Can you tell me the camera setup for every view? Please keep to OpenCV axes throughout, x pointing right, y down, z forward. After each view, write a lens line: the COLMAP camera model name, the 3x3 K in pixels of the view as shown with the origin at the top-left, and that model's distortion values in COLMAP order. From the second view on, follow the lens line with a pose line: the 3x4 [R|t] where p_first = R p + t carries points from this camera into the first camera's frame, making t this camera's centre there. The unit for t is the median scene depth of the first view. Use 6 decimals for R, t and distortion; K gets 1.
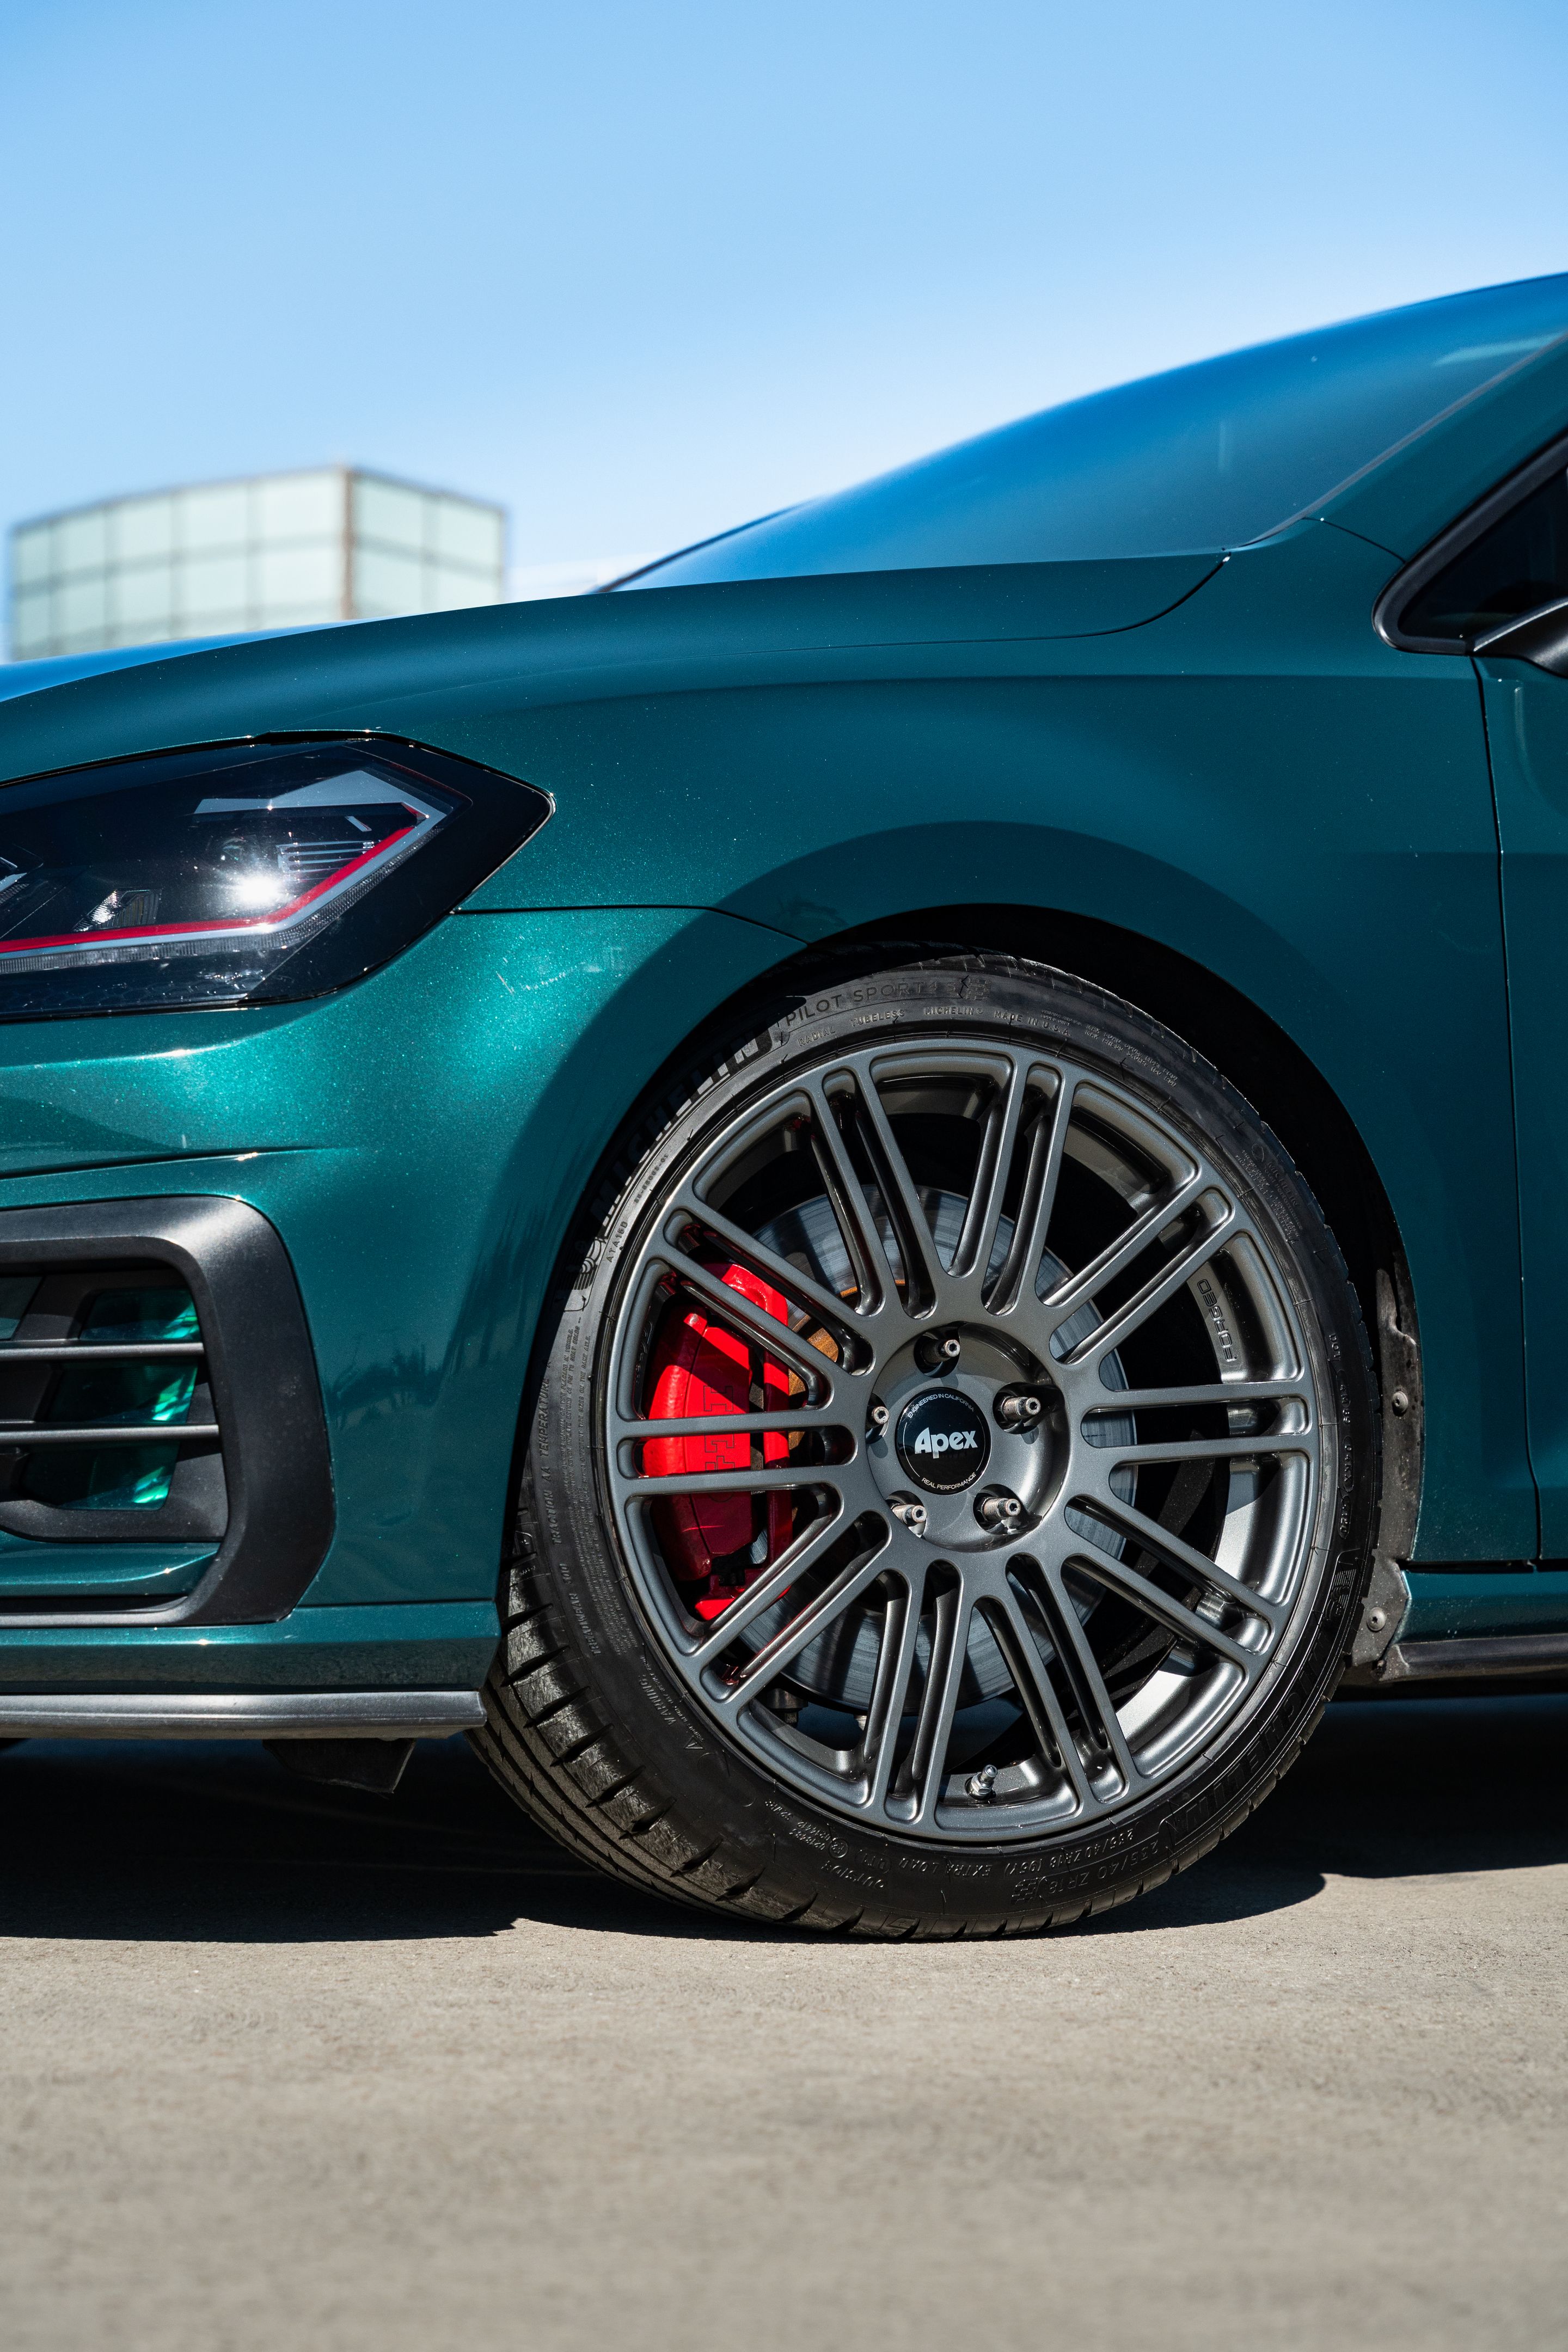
lens RADIAL K [[4414.3, 0, 776.1], [0, 4414.3, 1189.6], [0, 0, 1]] dist [0.081476, 0.000000]
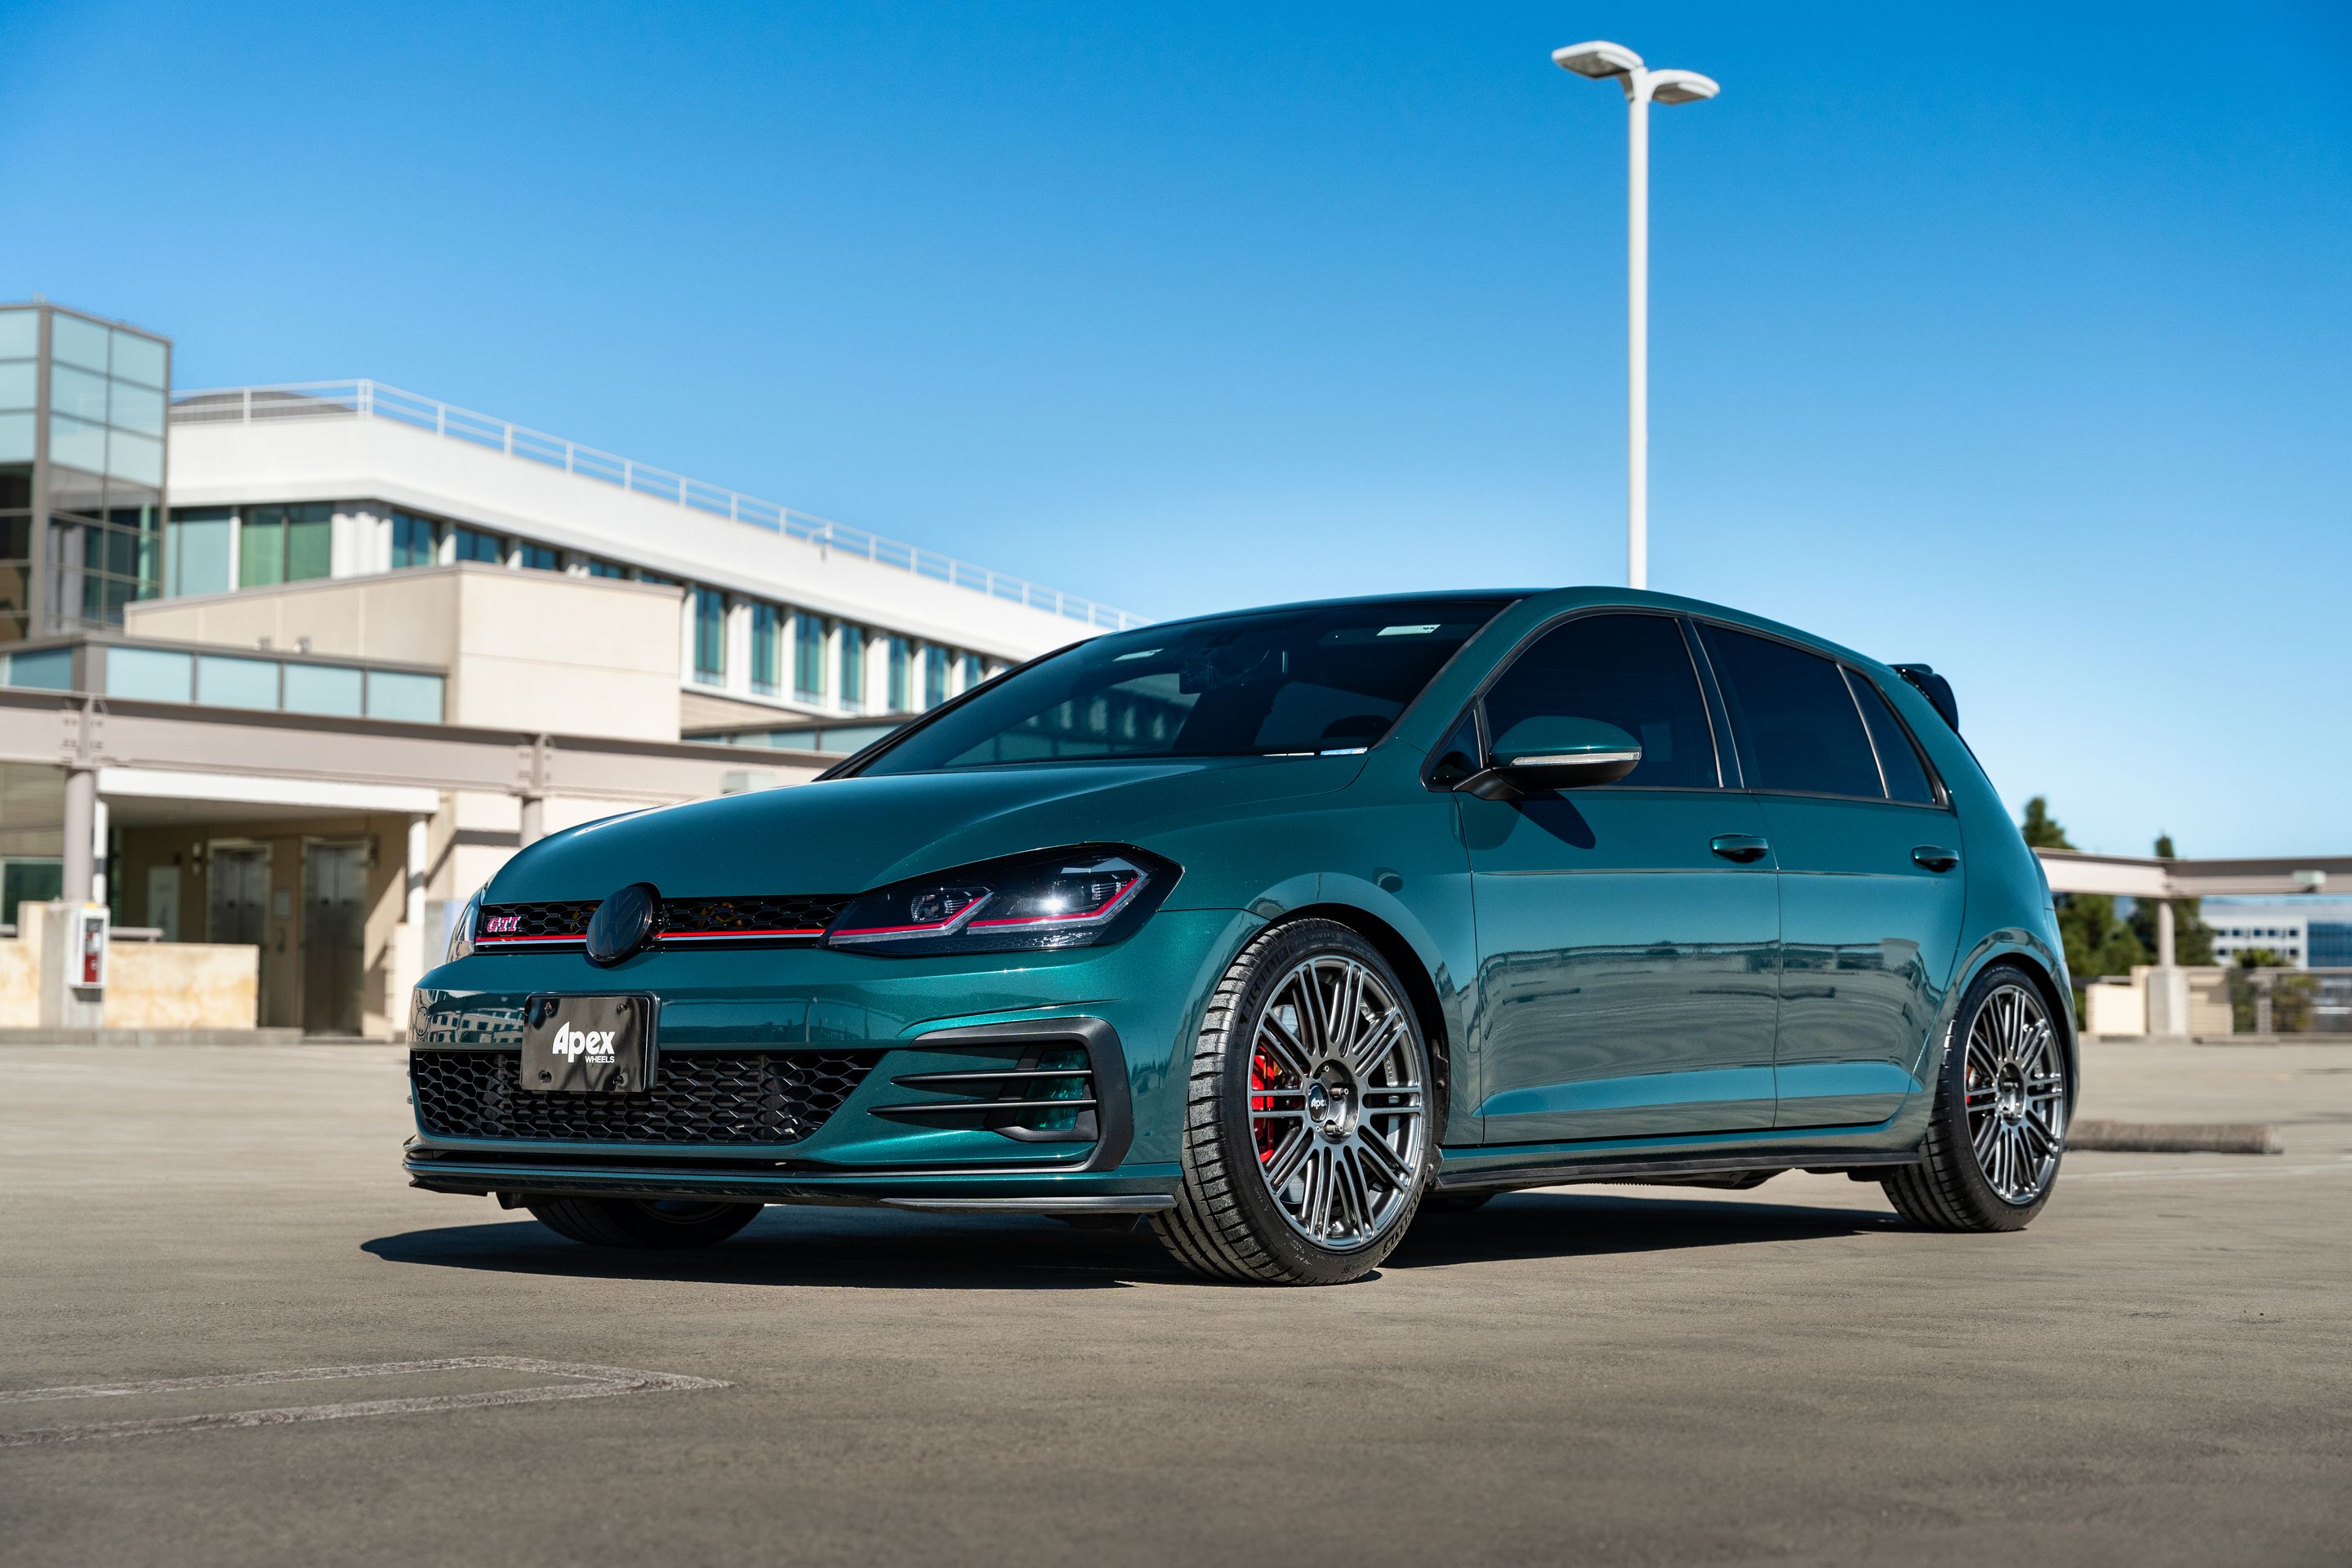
lens RADIAL K [[3556.8, 0, 1200.0], [0, 3556.8, 790.4], [0, 0, 1]] dist [0.052680, 0.000000]
pose [[0.966256, 0.015130, 0.257140, -0.587824], [-0.010024, 0.999726, -0.021155, -0.087004], [-0.257390, 0.017863, 0.966143, -1.088703]]
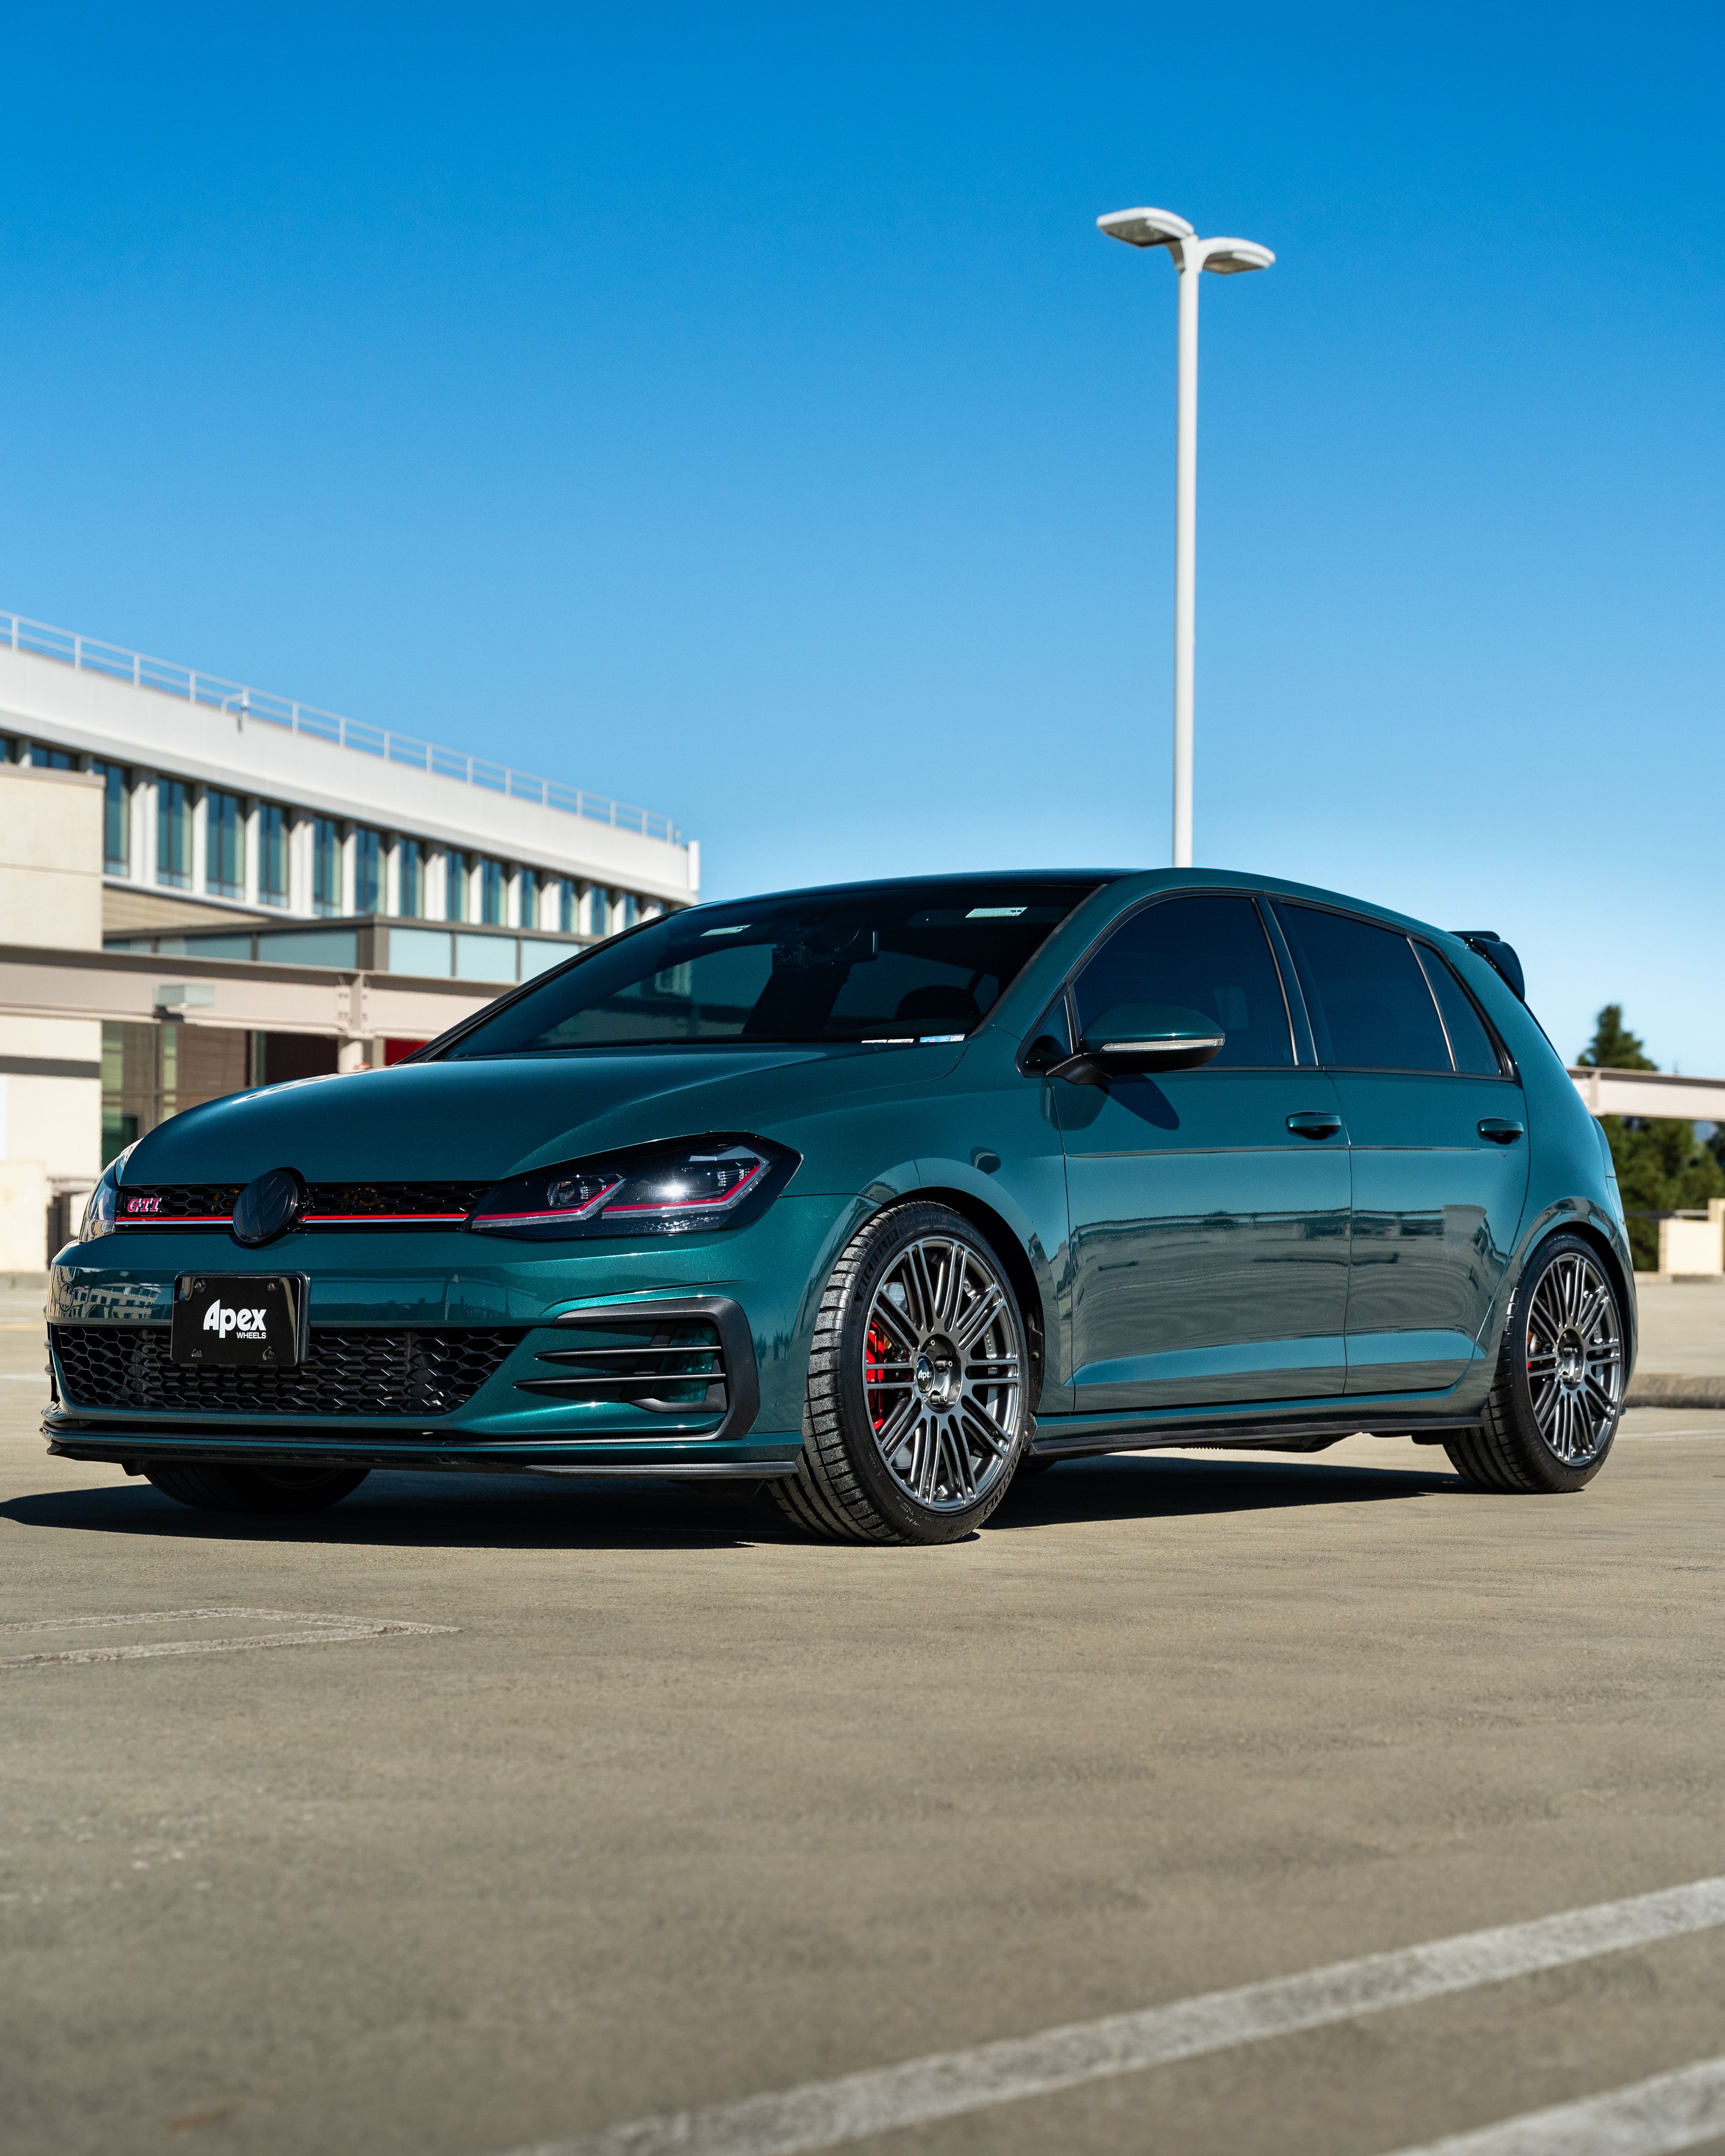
lens RADIAL K [[4130.0, 0, 879.2], [0, 4130.0, 1199.0], [0, 0, 1]] dist [0.104582, 0.000000]
pose [[0.950253, 0.002900, 0.311465, -0.821149], [-0.012973, 0.999458, 0.030272, -0.138120], [-0.311208, -0.032806, 0.949775, -1.540973]]
